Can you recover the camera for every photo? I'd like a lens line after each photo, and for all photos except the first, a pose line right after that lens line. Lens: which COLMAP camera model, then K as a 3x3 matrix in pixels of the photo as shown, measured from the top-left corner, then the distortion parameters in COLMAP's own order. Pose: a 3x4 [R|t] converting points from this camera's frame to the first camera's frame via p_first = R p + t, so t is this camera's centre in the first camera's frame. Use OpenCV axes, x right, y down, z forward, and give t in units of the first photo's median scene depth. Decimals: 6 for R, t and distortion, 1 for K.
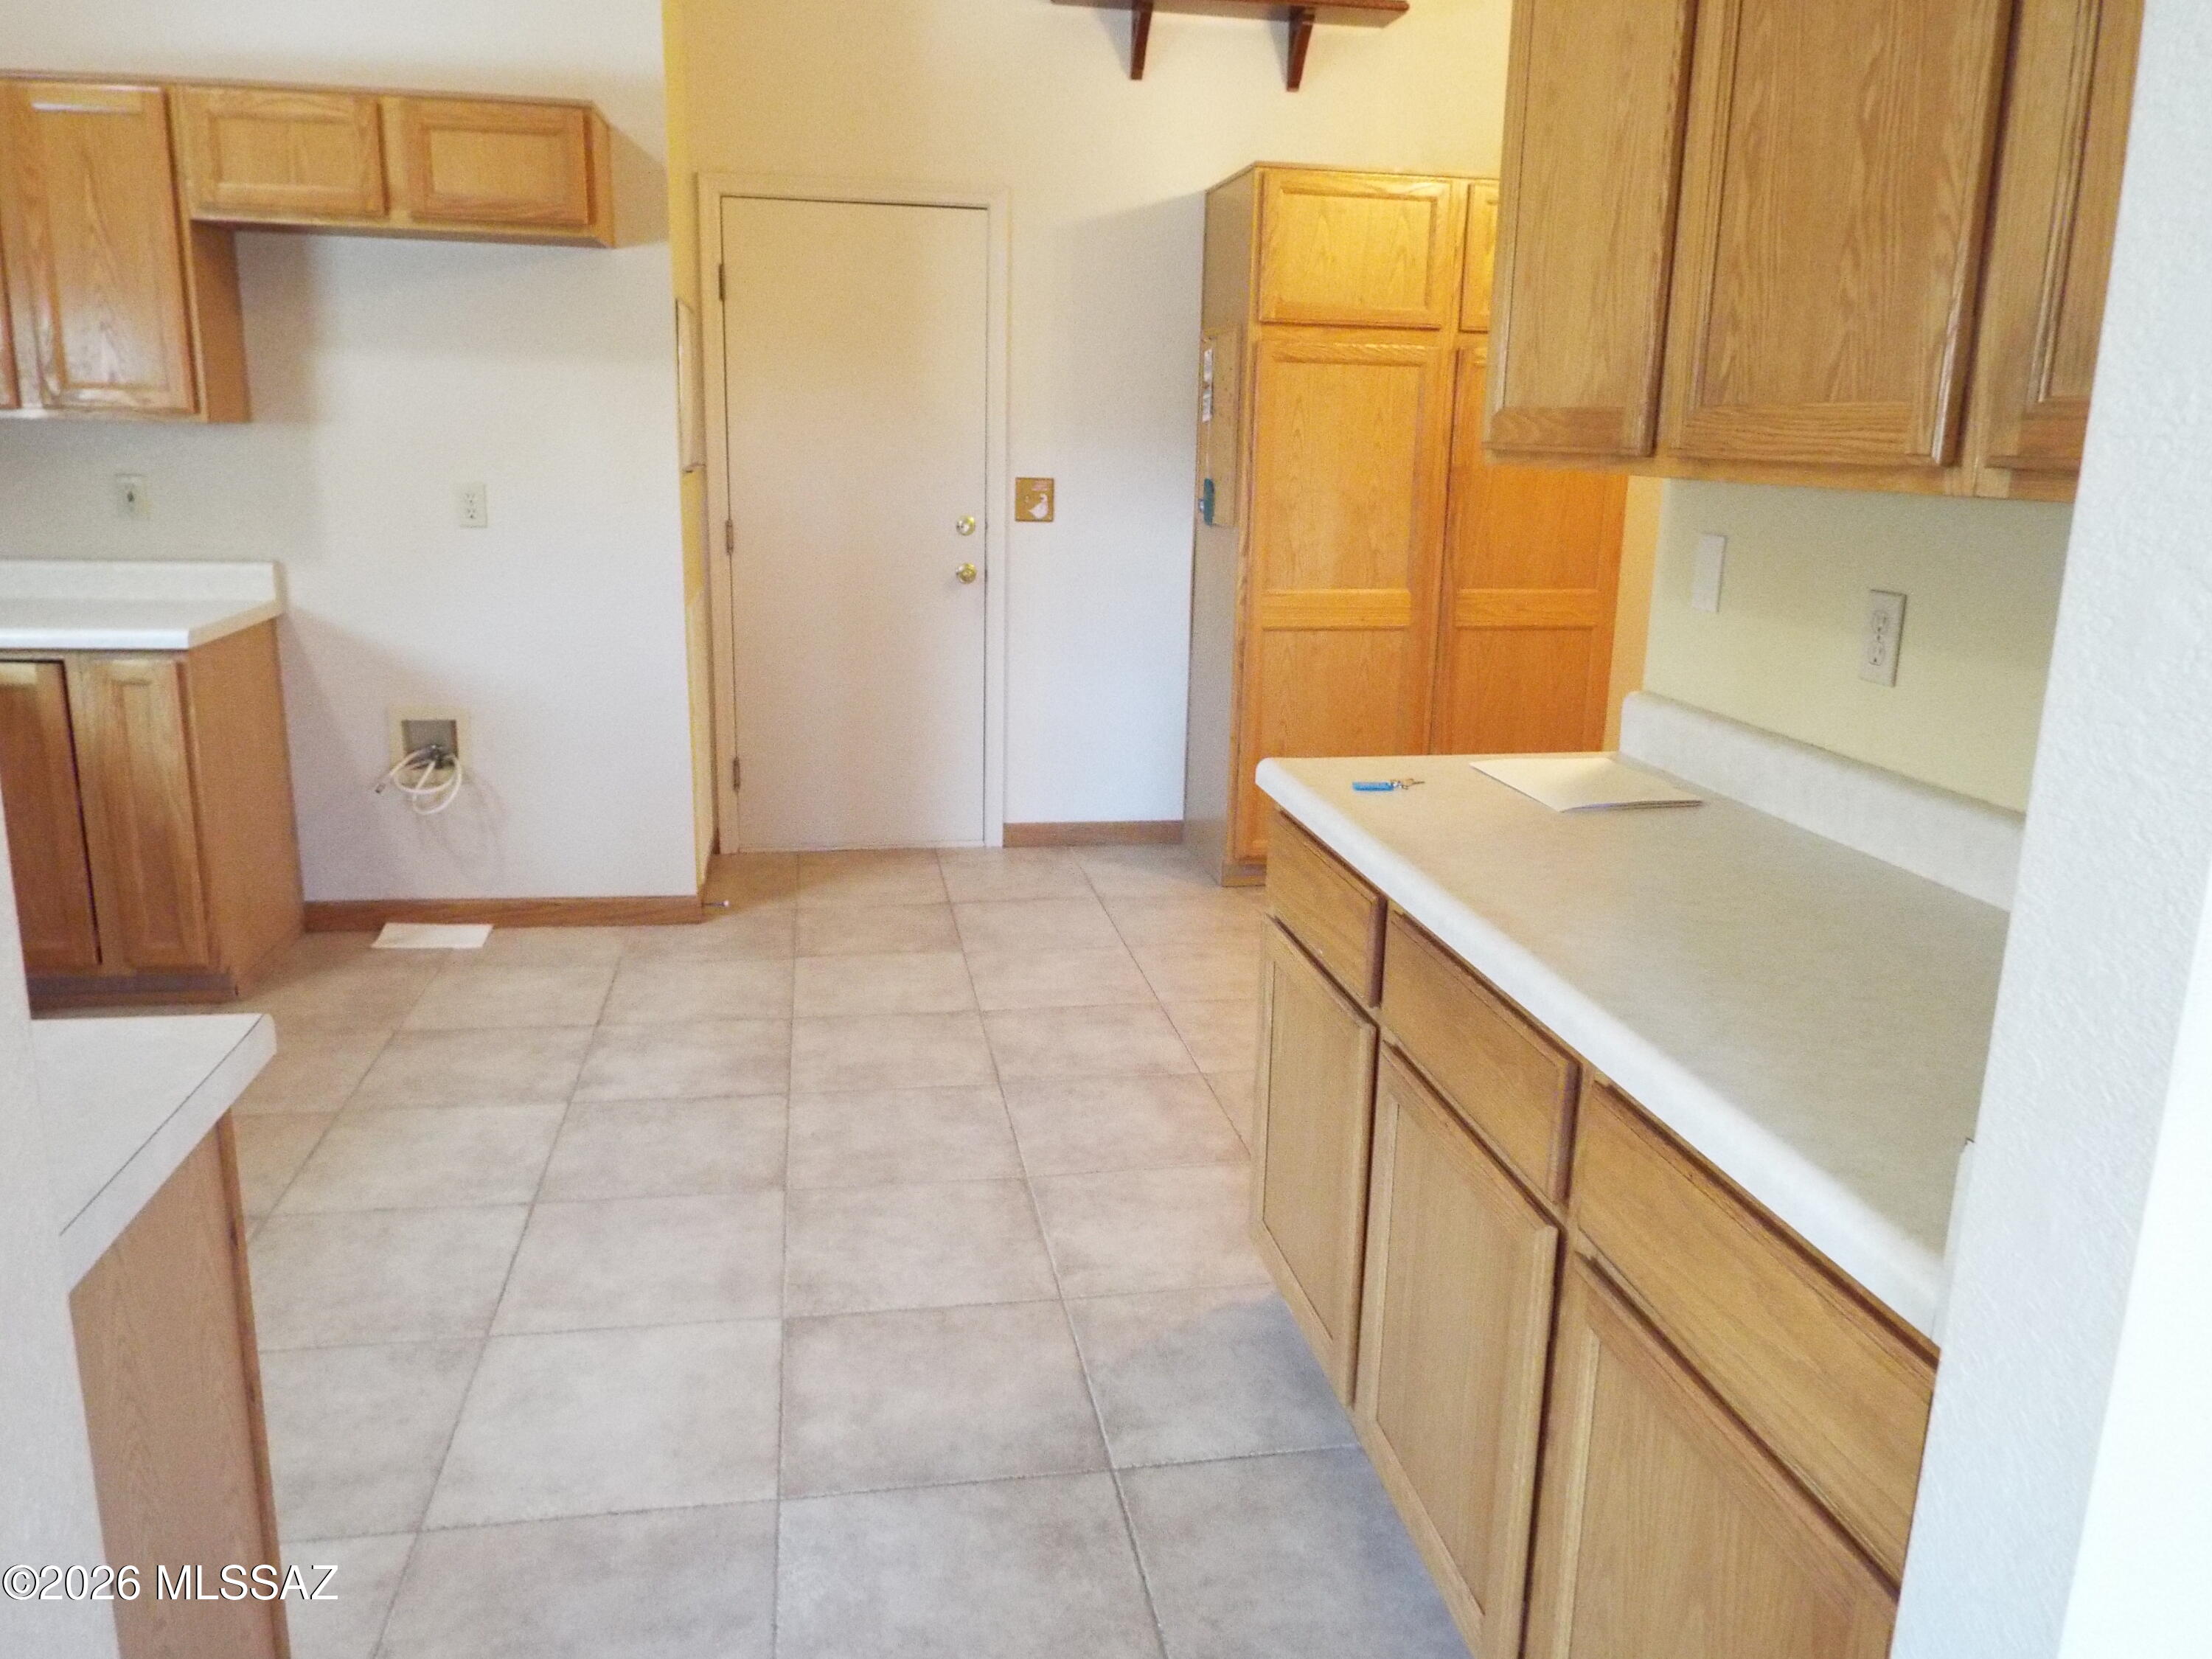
lens RADIAL K [[1606.3, 0, 1106.7], [0, 1606.3, 818.2], [0, 0, 1]] dist [-0.034898, 0.039498]
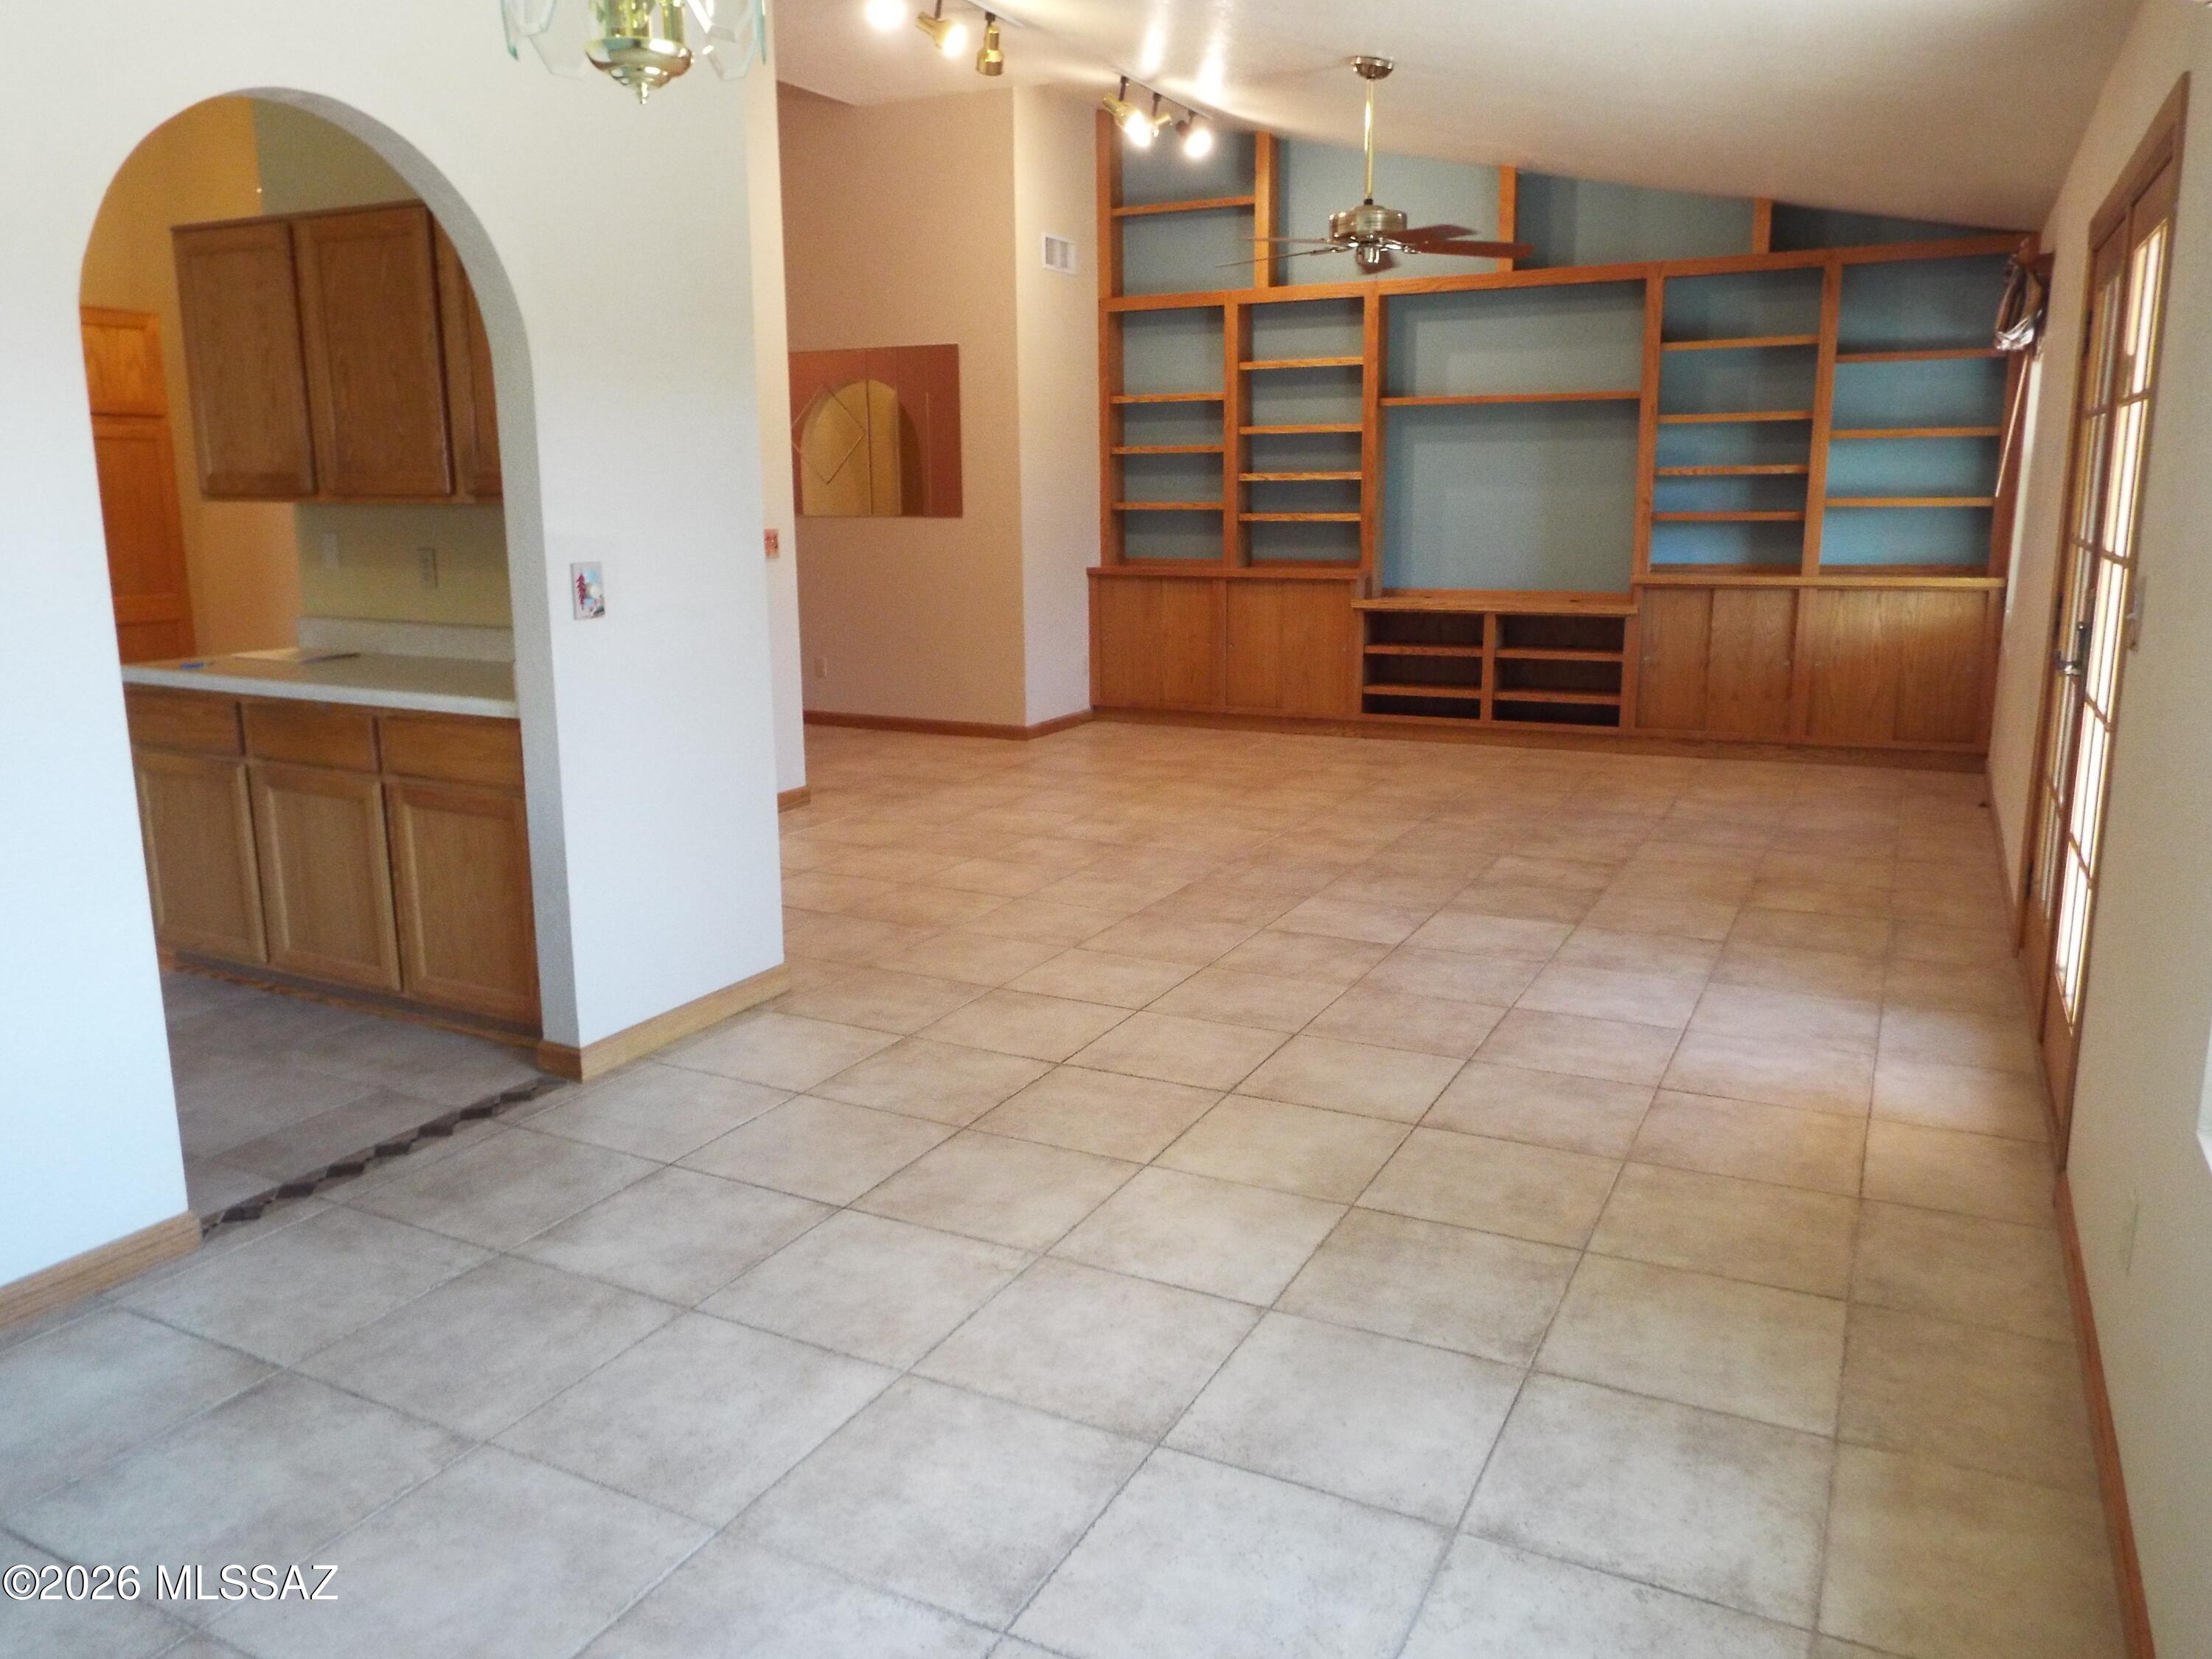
lens RADIAL K [[1606.3, 0, 1099.1], [0, 1606.3, 820.3], [0, 0, 1]] dist [-0.034898, 0.039498]
pose [[0.611528, -0.197902, 0.766073, -0.936028], [0.202063, 0.975171, 0.090620, 0.282679], [-0.764986, 0.099378, 0.636333, -1.441168]]
